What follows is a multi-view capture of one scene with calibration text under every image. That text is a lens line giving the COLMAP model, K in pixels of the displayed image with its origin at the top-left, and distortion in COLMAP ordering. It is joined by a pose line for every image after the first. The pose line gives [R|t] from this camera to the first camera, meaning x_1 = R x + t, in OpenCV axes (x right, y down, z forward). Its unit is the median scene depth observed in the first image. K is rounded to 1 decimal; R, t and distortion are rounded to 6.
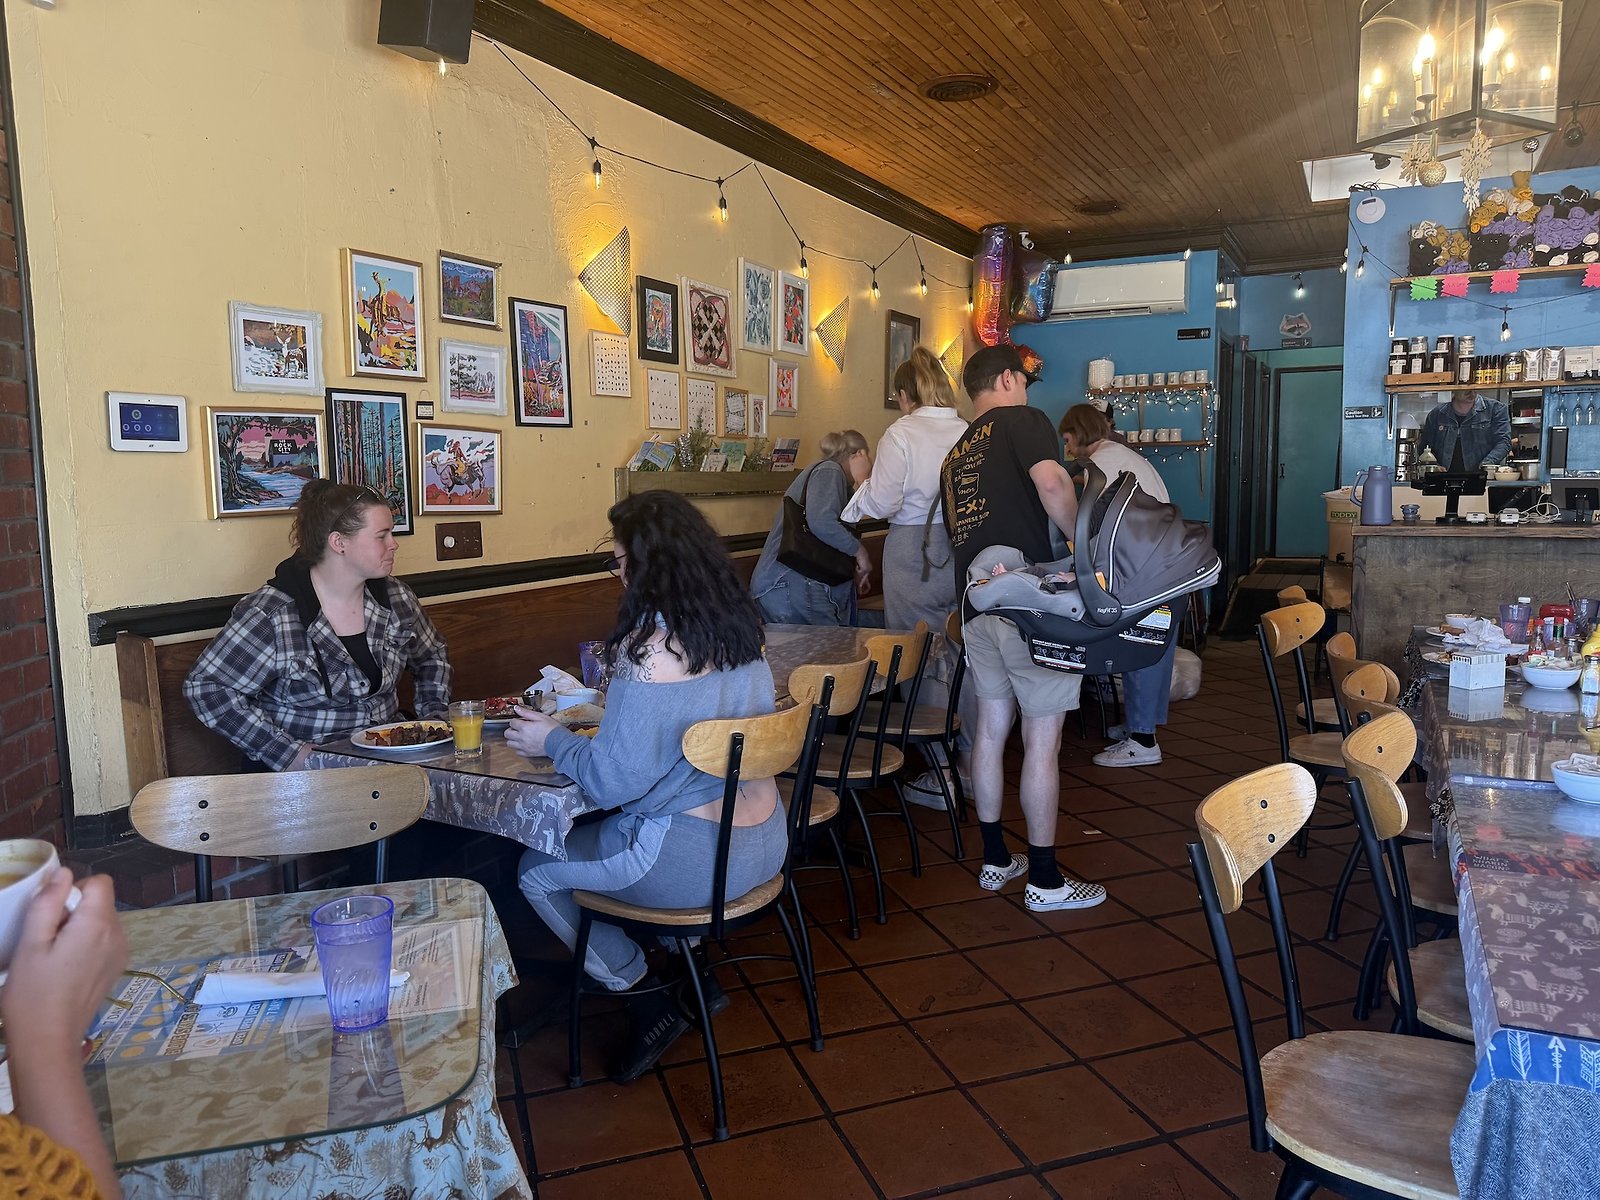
lens RADIAL K [[1136.5, 0, 801.4], [0, 1136.5, 596.6], [0, 0, 1]] dist [0.049754, -0.053559]
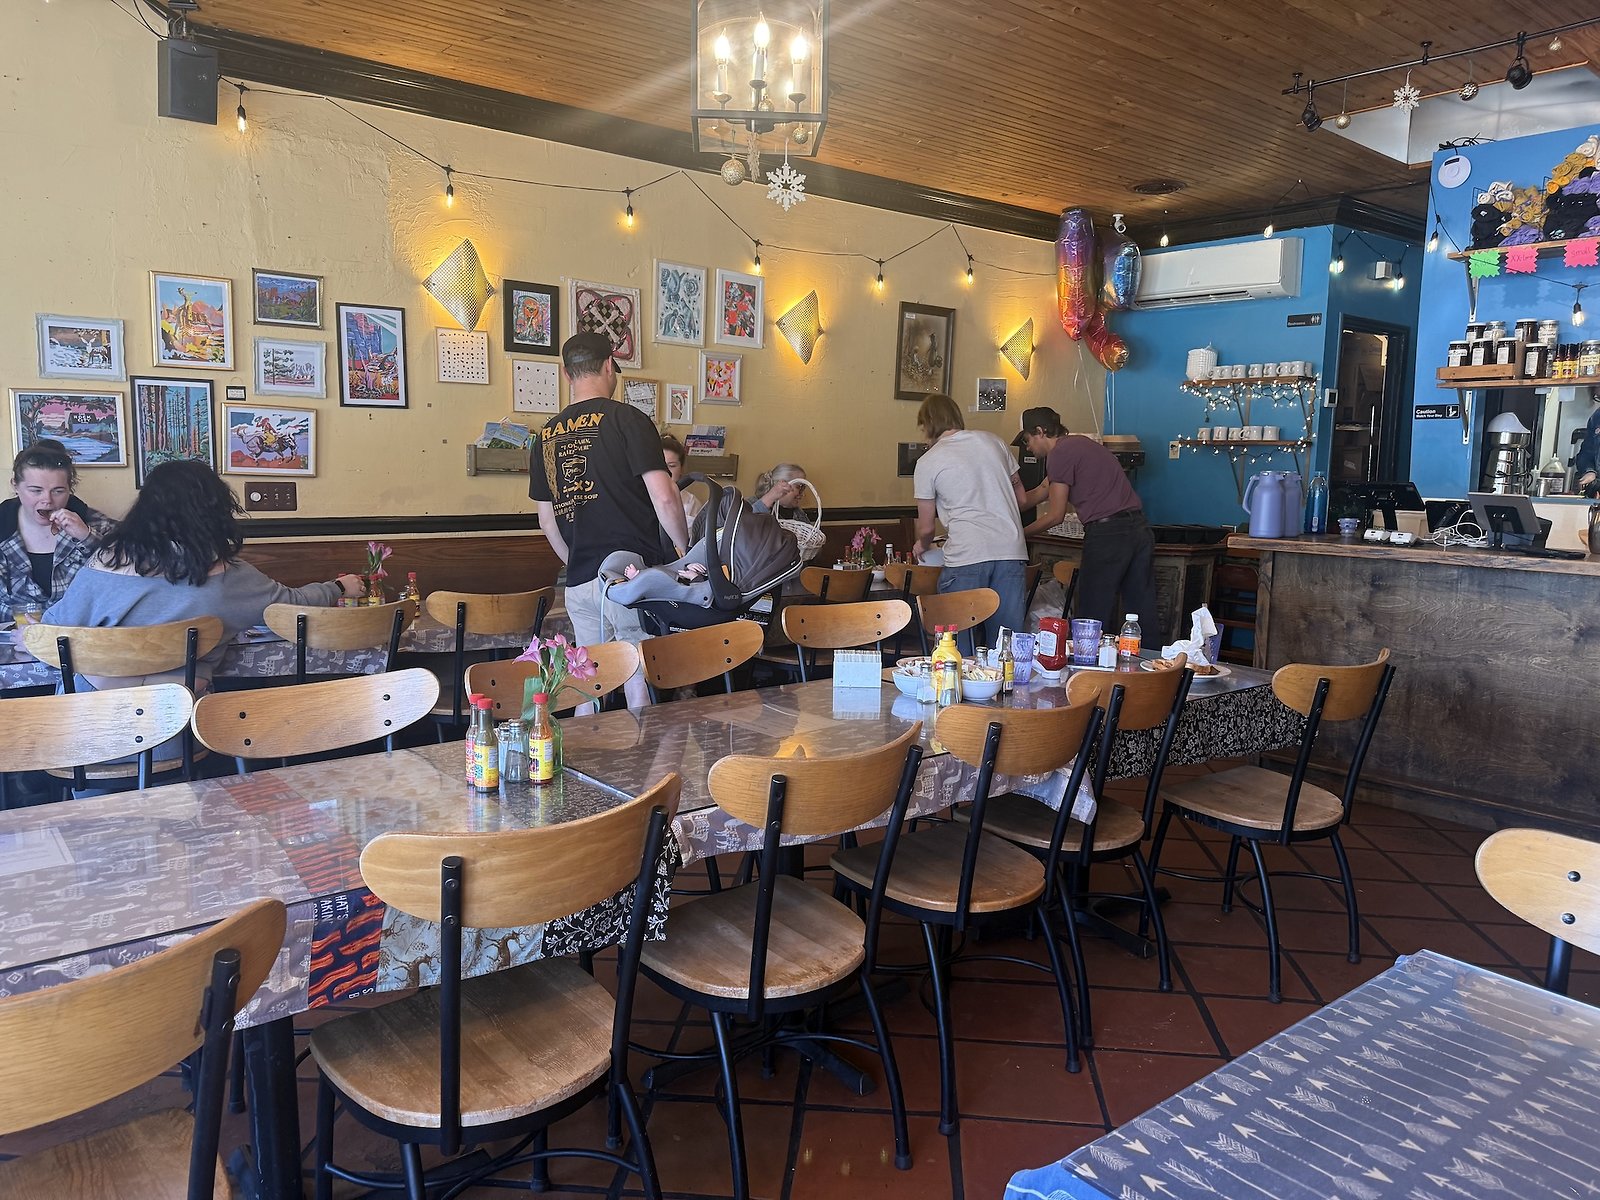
lens RADIAL K [[1131.8, 0, 800.8], [0, 1131.8, 605.4], [0, 0, 1]] dist [0.037091, -0.046211]
pose [[0.913363, 0.084603, -0.398260, 0.569516], [-0.078116, 0.996414, 0.032522, -0.011835], [0.399583, 0.001406, 0.916696, 0.056992]]
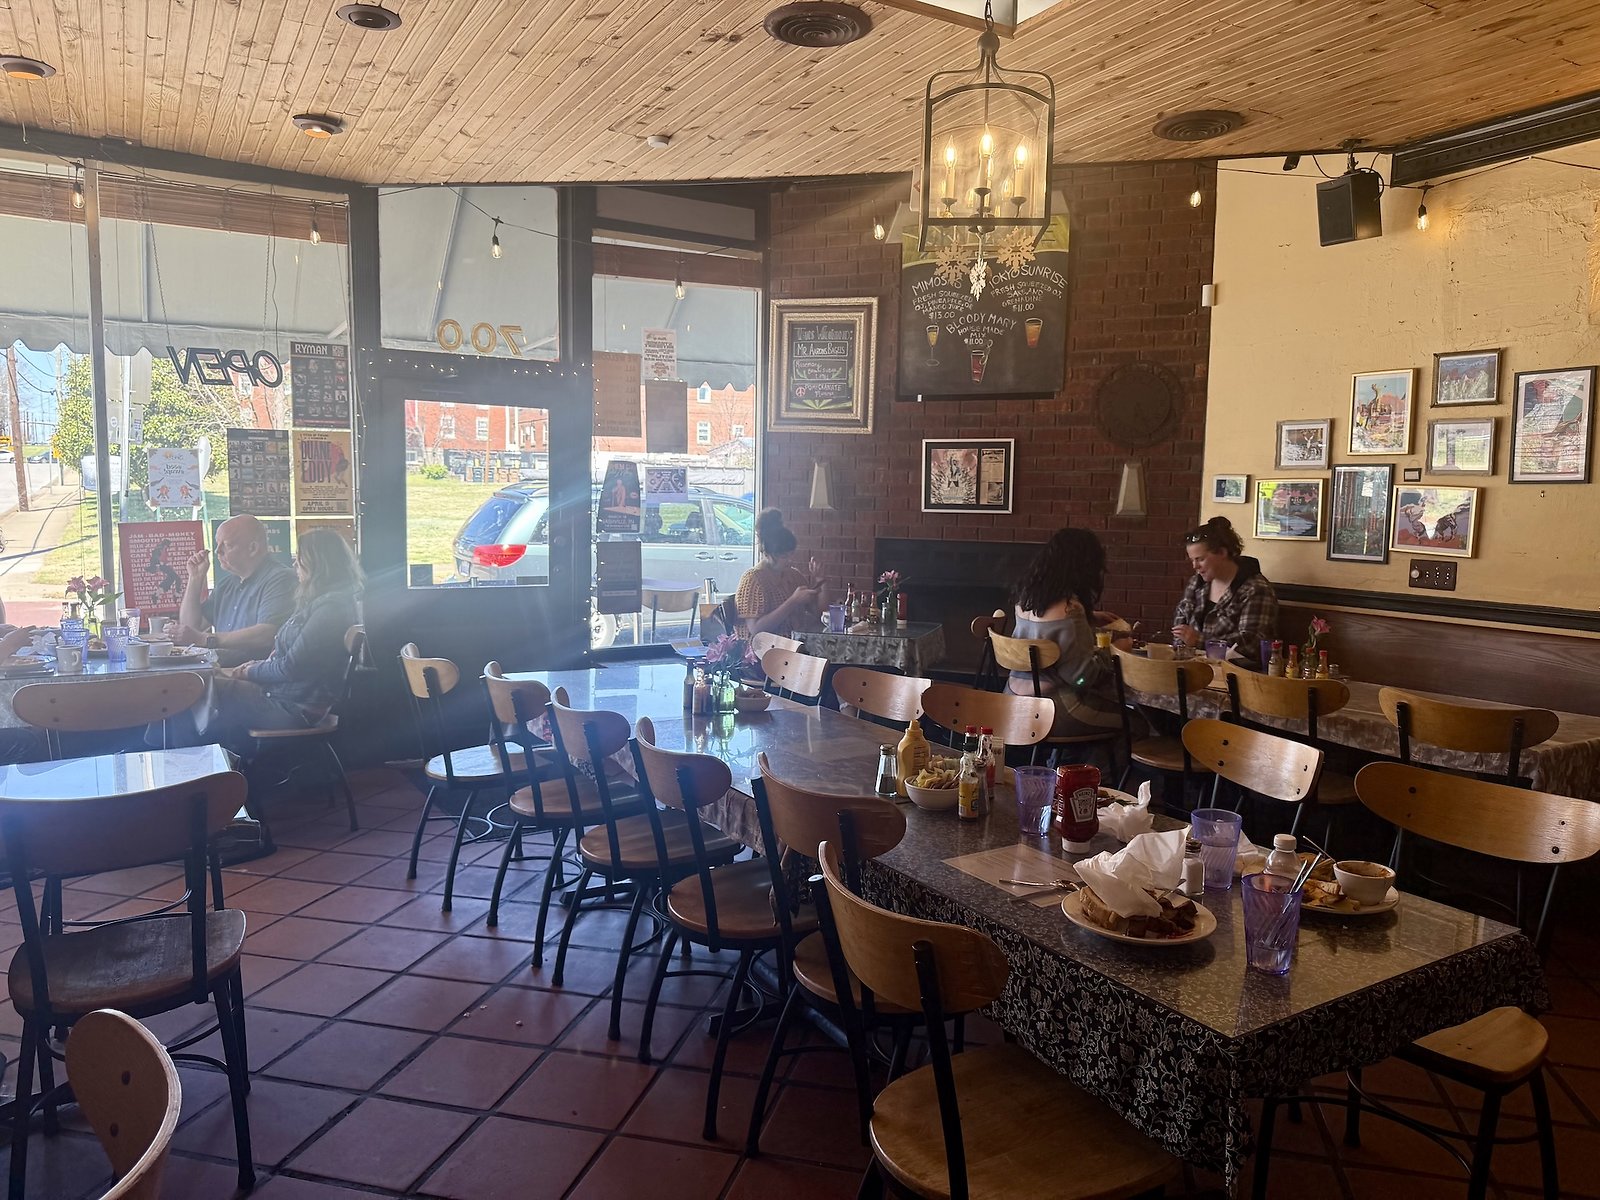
lens RADIAL K [[1109.8, 0, 796.1], [0, 1109.8, 618.4], [0, 0, 1]] dist [0.073734, -0.140412]
pose [[-0.536902, 0.096305, -0.838130, 0.861737], [-0.104609, 0.978197, 0.179412, -0.114861], [0.837134, 0.184002, -0.515121, 0.802129]]
